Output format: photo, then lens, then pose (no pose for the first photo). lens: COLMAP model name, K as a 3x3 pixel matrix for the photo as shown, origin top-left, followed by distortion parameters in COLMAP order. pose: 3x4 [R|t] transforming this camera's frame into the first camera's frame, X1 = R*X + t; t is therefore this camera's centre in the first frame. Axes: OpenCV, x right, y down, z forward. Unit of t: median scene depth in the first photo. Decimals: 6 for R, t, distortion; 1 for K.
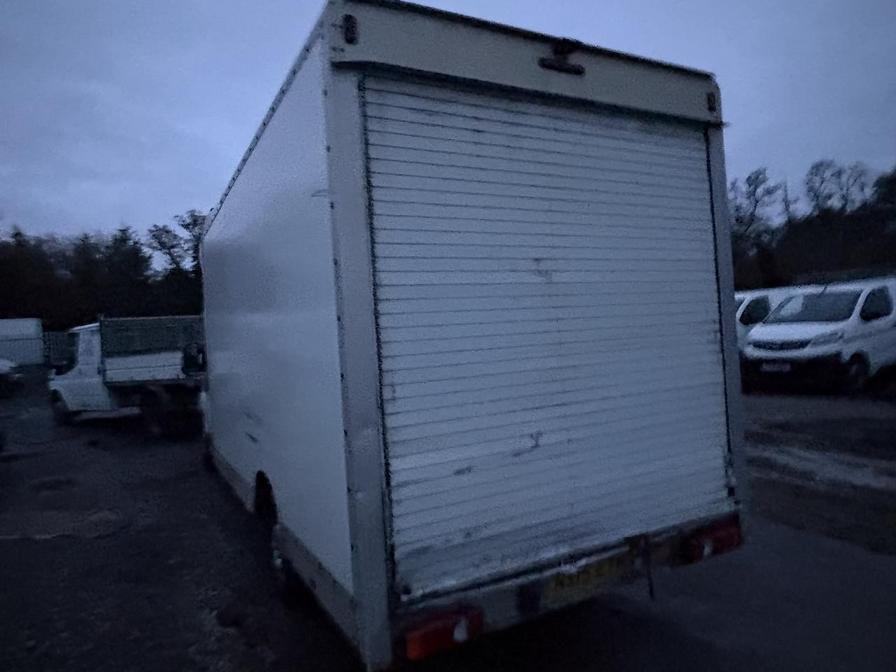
lens RADIAL K [[597.0, 0, 453.3], [0, 597.0, 329.9], [0, 0, 1]] dist [-0.009422, 0.003634]
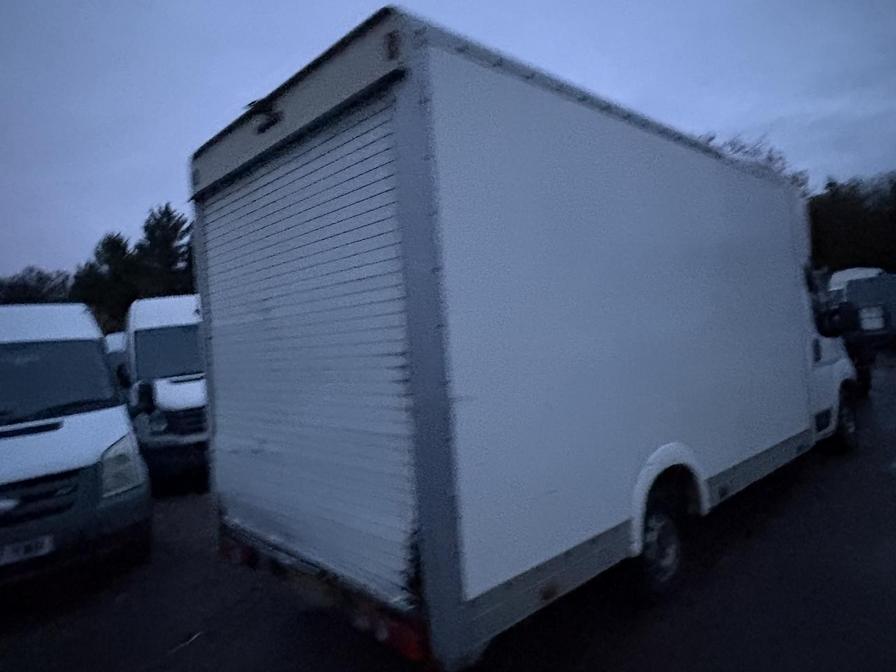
lens RADIAL K [[597.0, 0, 446.3], [0, 597.0, 331.1], [0, 0, 1]] dist [-0.009422, 0.003634]
pose [[0.265101, 0.032541, -0.963671, 1.240436], [0.067725, 0.996334, 0.052275, -0.082364], [0.961839, -0.079123, 0.261925, 0.917375]]
